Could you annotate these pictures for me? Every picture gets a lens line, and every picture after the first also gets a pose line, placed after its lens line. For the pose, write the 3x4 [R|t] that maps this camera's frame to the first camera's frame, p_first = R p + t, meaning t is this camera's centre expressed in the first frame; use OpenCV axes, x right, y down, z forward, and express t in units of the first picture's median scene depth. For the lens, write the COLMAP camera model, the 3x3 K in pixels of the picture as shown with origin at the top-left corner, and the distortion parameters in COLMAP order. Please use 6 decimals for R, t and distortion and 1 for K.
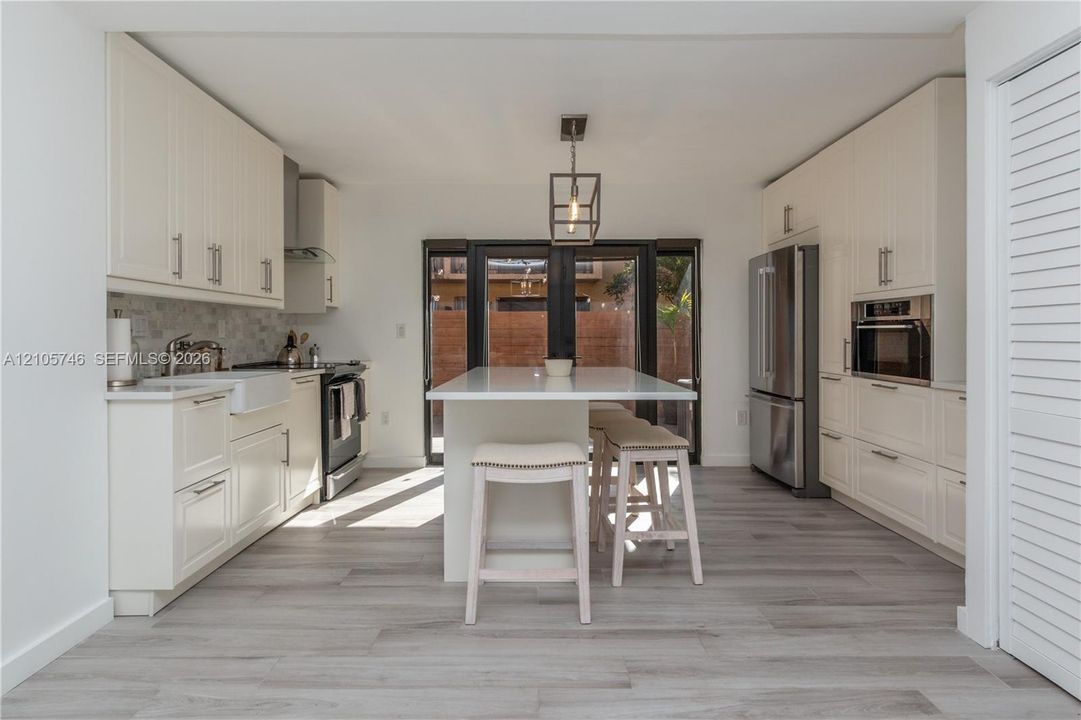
lens RADIAL K [[600.3, 0, 539.6], [0, 600.3, 336.9], [0, 0, 1]] dist [0.002823, 0.000441]
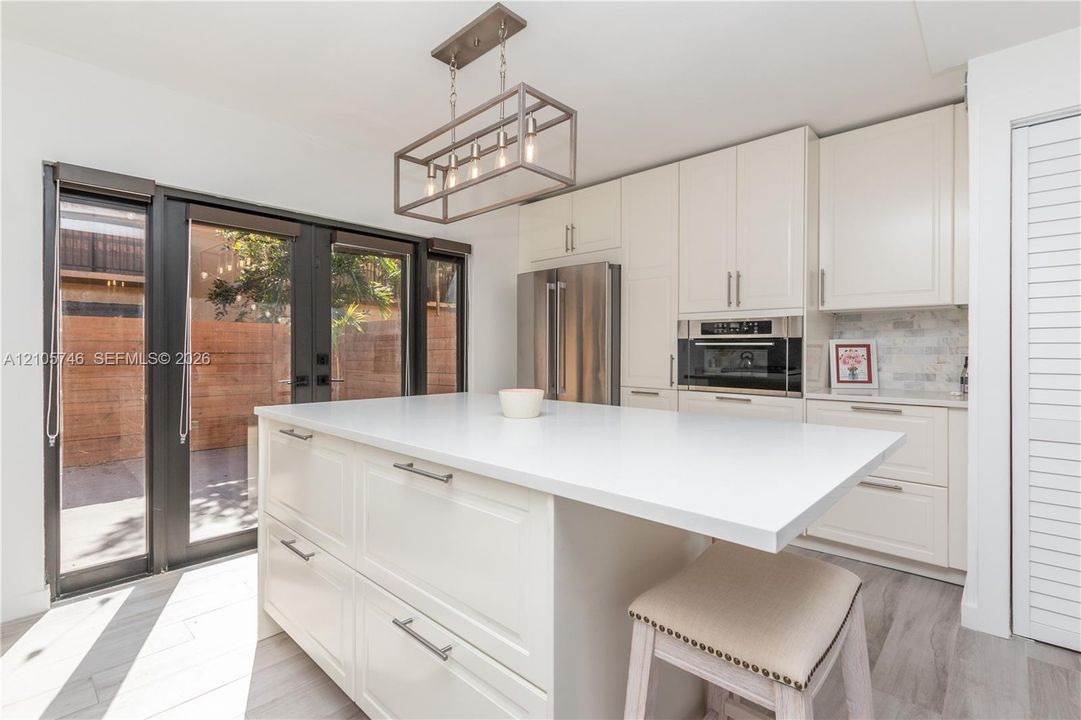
lens RADIAL K [[509.1, 0, 544.9], [0, 509.1, 352.6], [0, 0, 1]] dist [0.027483, 0.000354]
pose [[0.698727, 0.001444, 0.715387, -0.281641], [-0.000715, 0.999999, -0.001319, 0.000053], [-0.715388, 0.000410, 0.698727, 0.503317]]
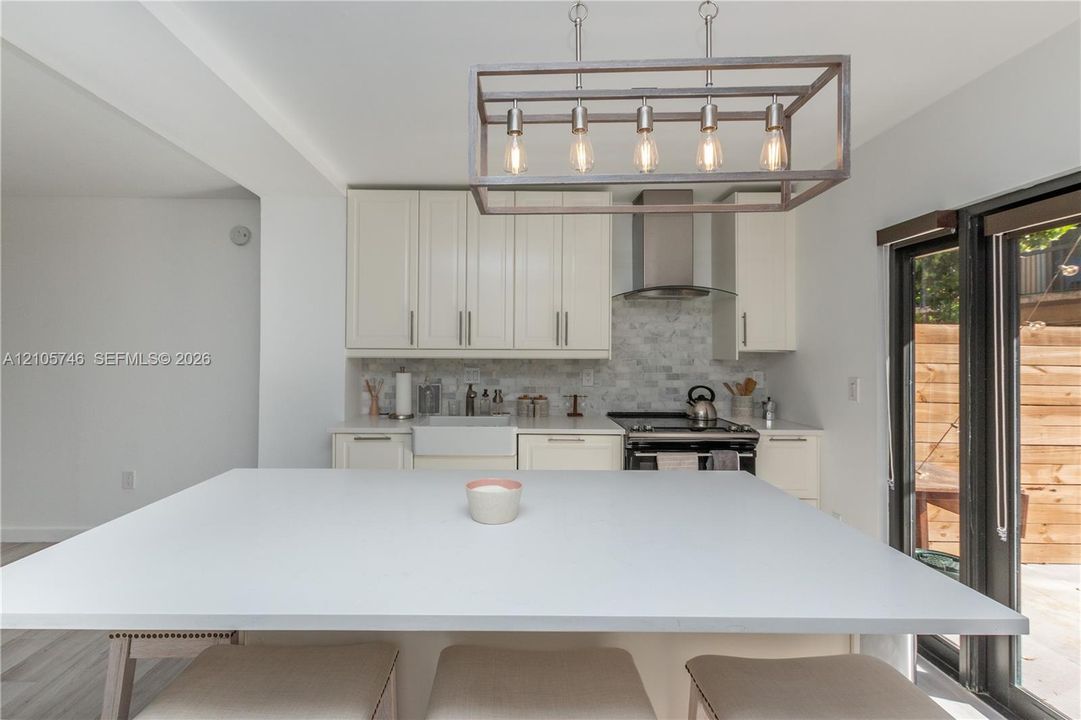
lens RADIAL K [[510.7, 0, 514.5], [0, 510.7, 347.0], [0, 0, 1]] dist [0.001479, 0.000139]
pose [[0.001557, -0.002647, -0.999995, 0.378414], [-0.006487, 0.999975, -0.002657, -0.063290], [0.999978, 0.006491, 0.001540, 0.845578]]
